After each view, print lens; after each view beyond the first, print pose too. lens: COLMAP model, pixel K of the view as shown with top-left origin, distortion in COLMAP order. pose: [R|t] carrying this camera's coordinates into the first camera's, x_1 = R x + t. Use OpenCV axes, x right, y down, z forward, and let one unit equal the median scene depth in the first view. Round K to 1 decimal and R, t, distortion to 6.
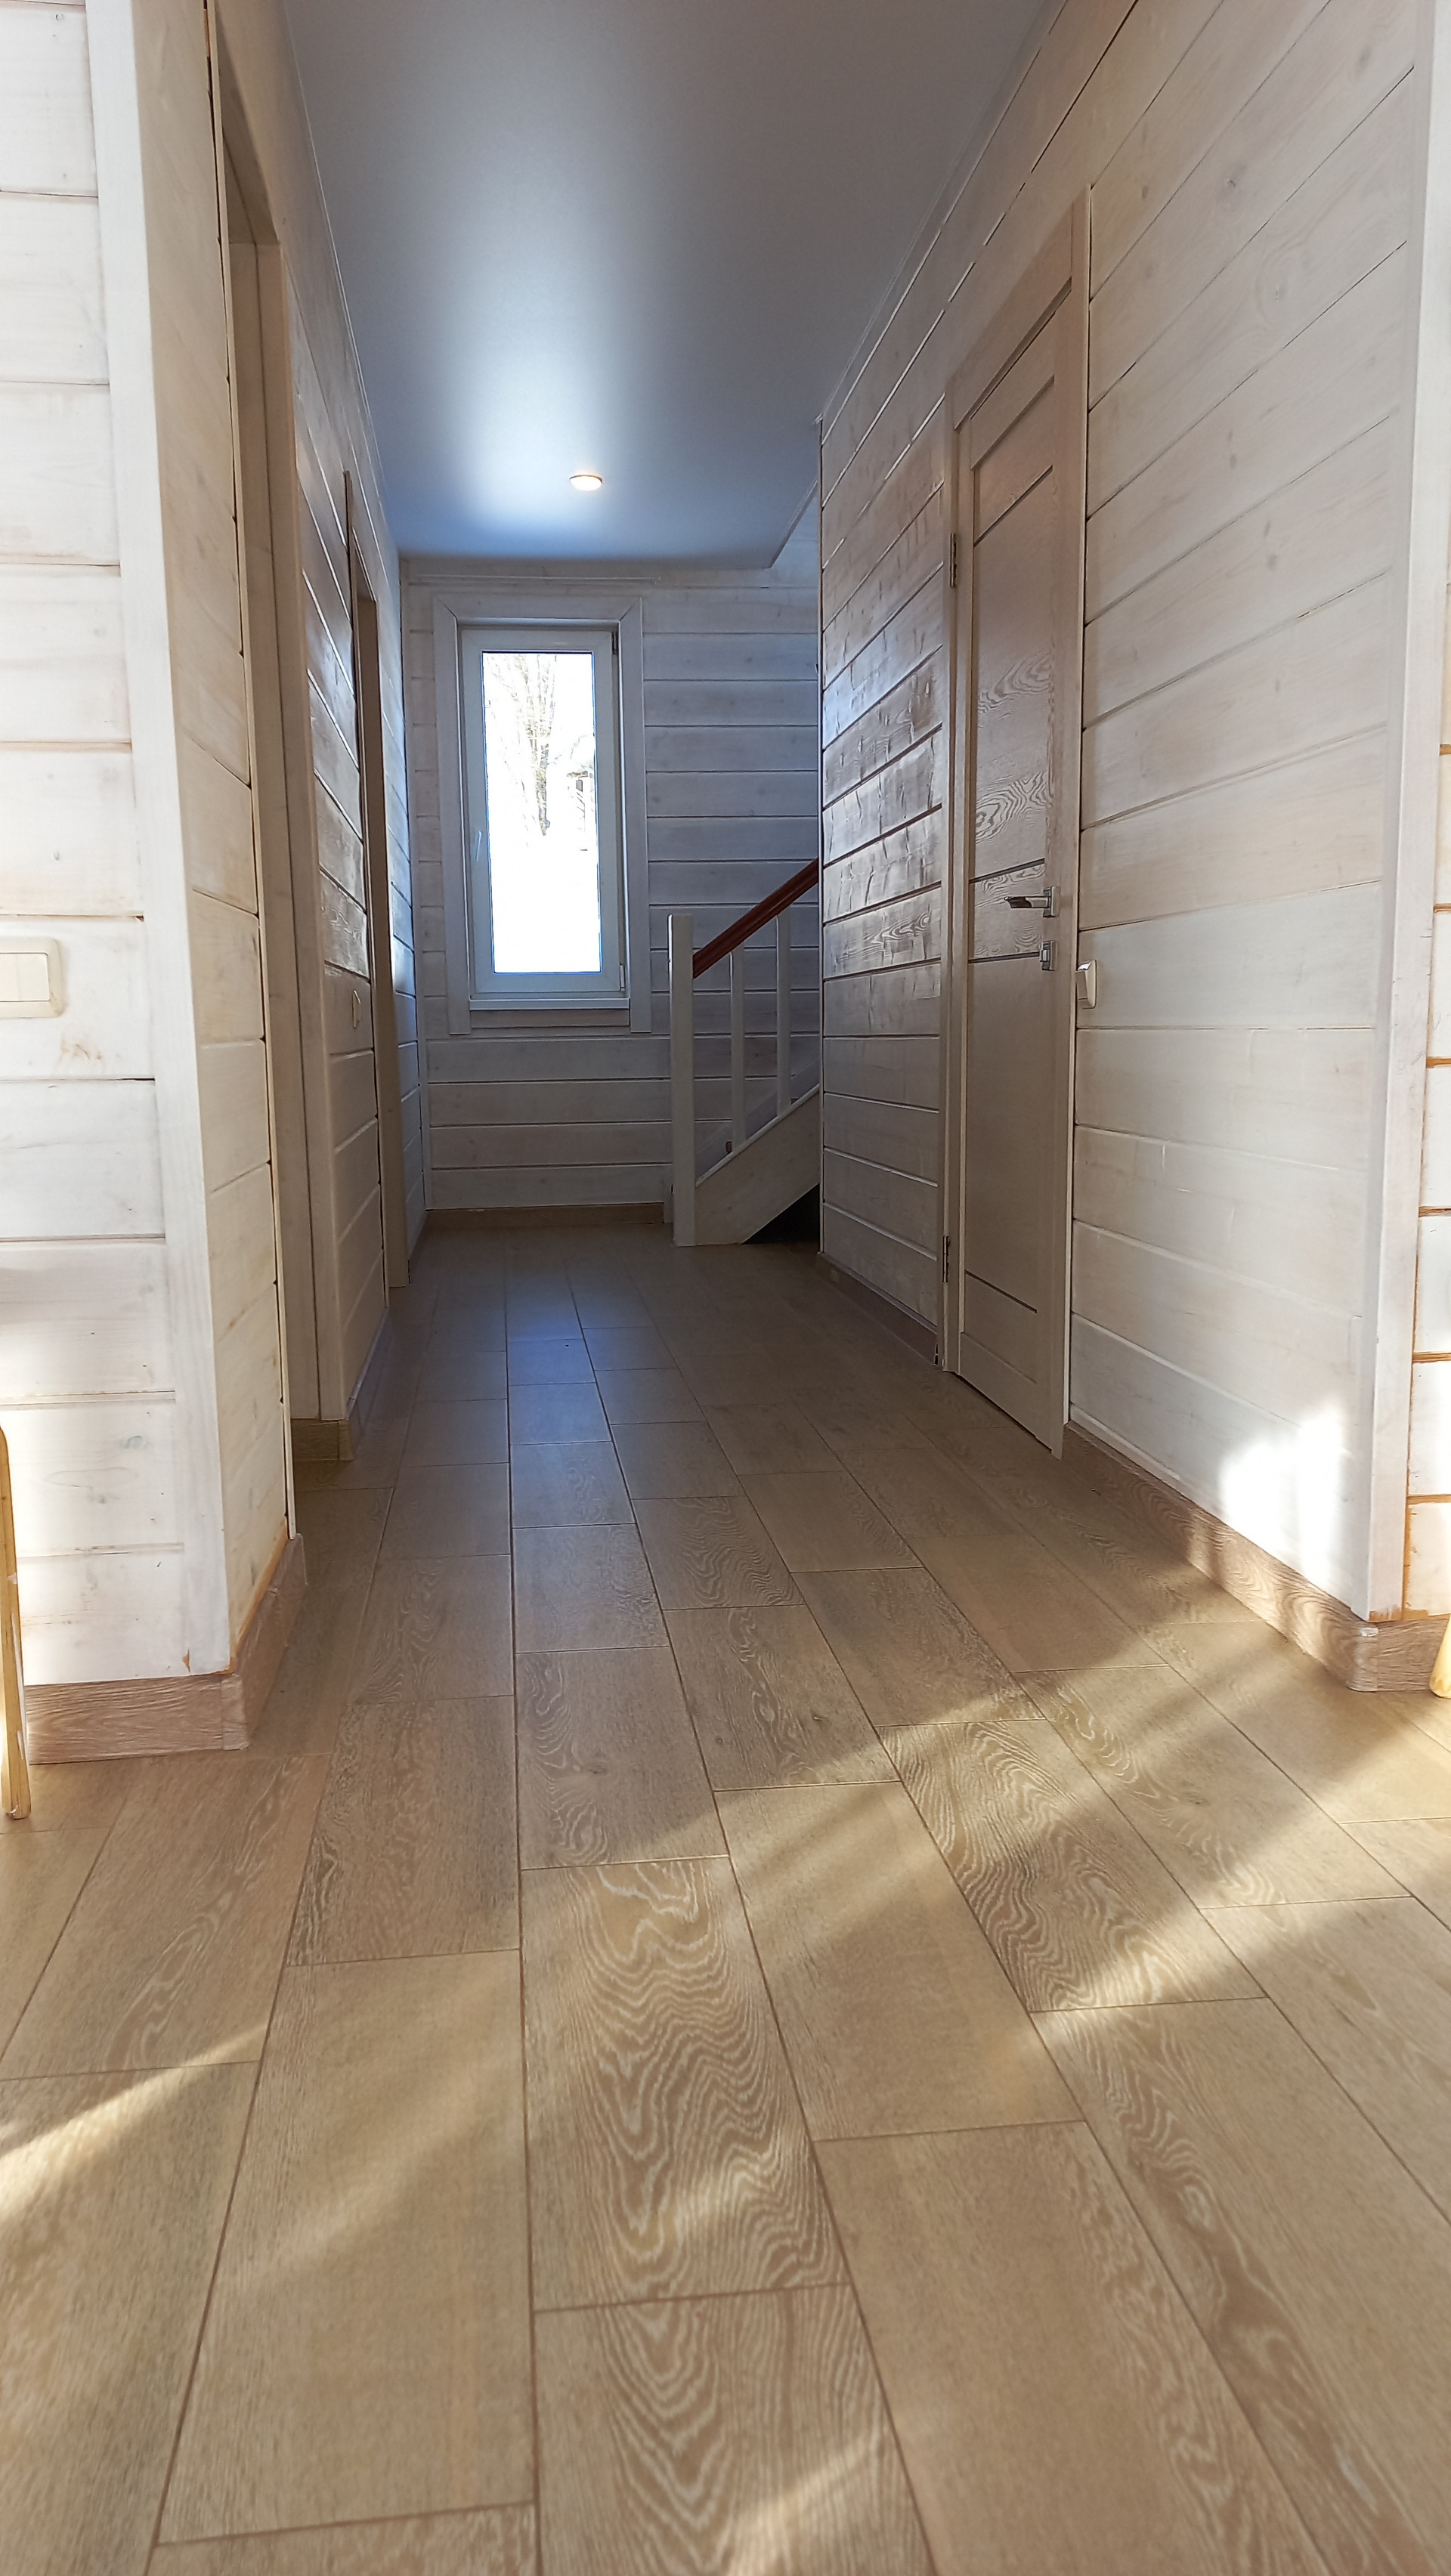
lens RADIAL K [[1838.1, 0, 725.4], [0, 1838.1, 1285.7], [0, 0, 1]] dist [0.045526, -0.018875]
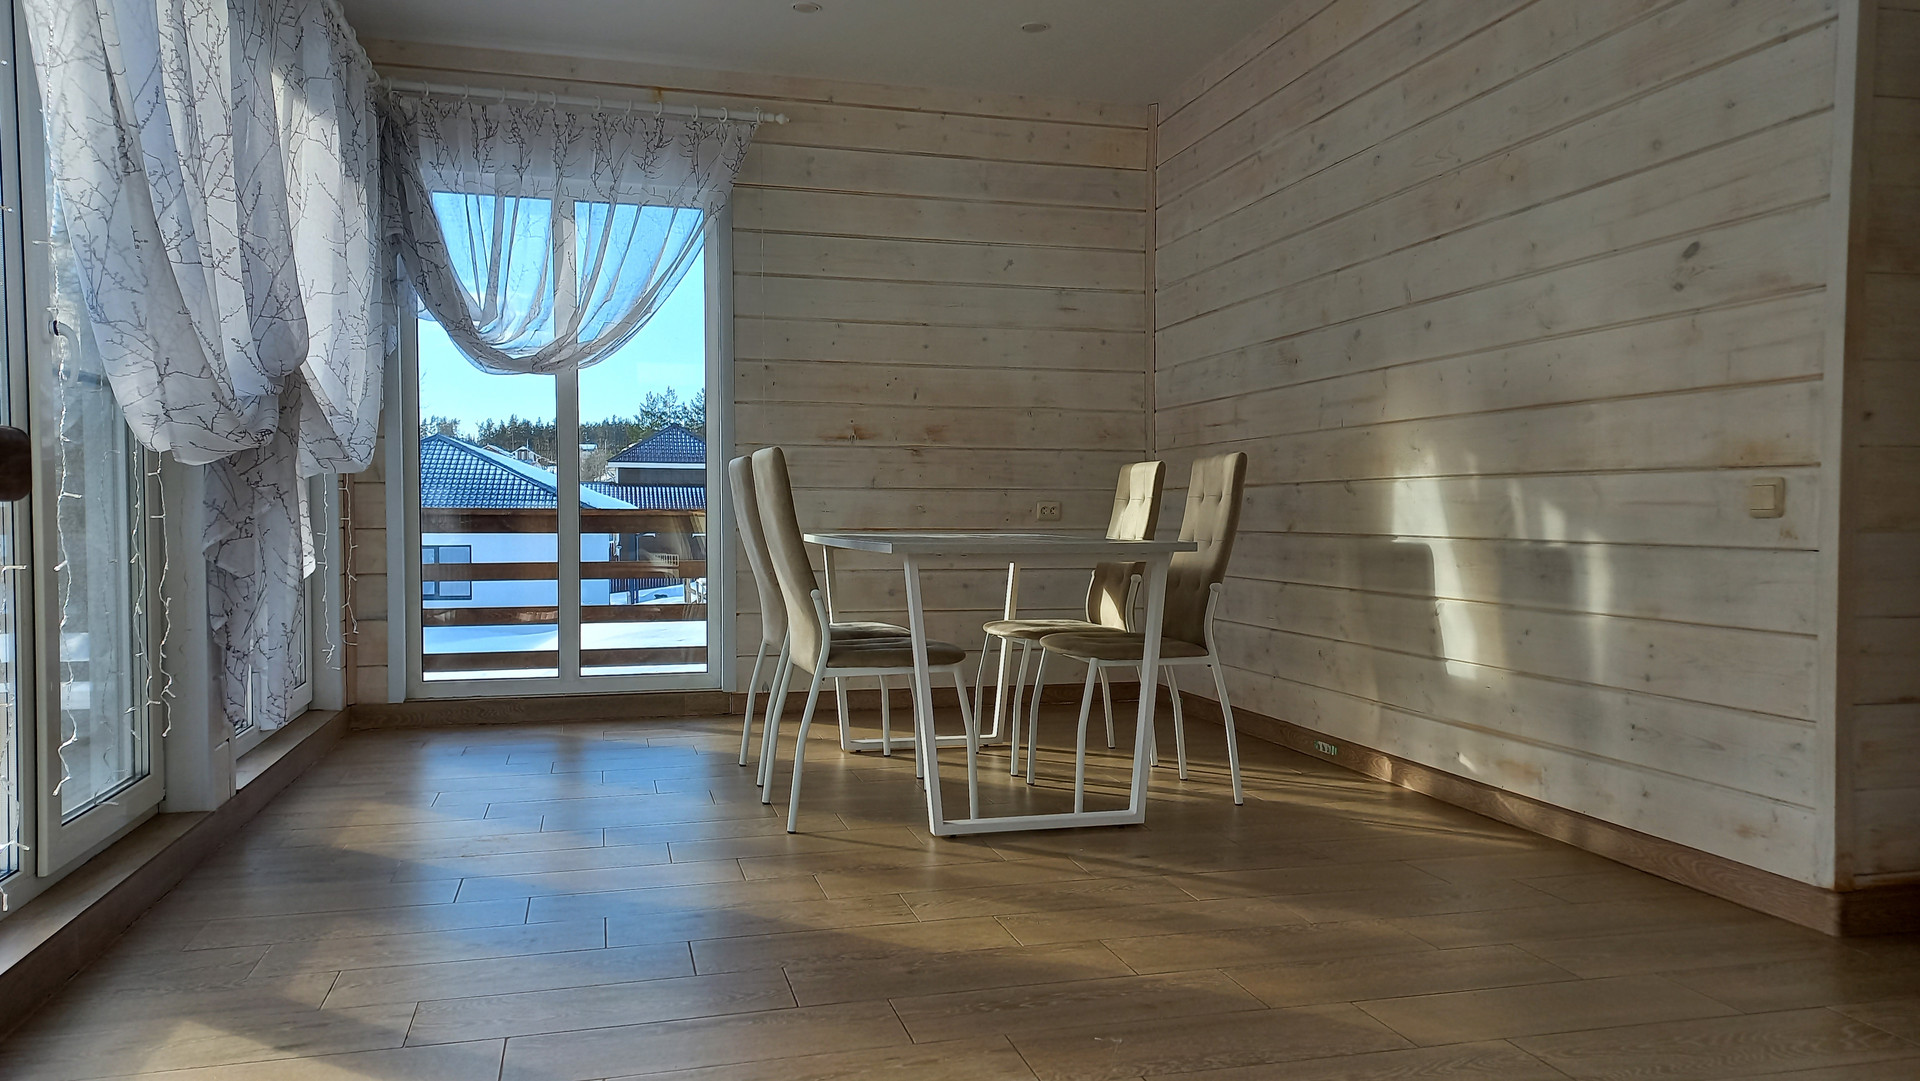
lens RADIAL K [[1369.9, 0, 961.0], [0, 1369.9, 541.3], [0, 0, 1]] dist [0.045526, -0.018875]
pose [[0.134643, 0.028795, -0.990476, 0.959503], [-0.144757, 0.989425, 0.009086, -0.009680], [0.980264, 0.142155, 0.137387, -0.035432]]
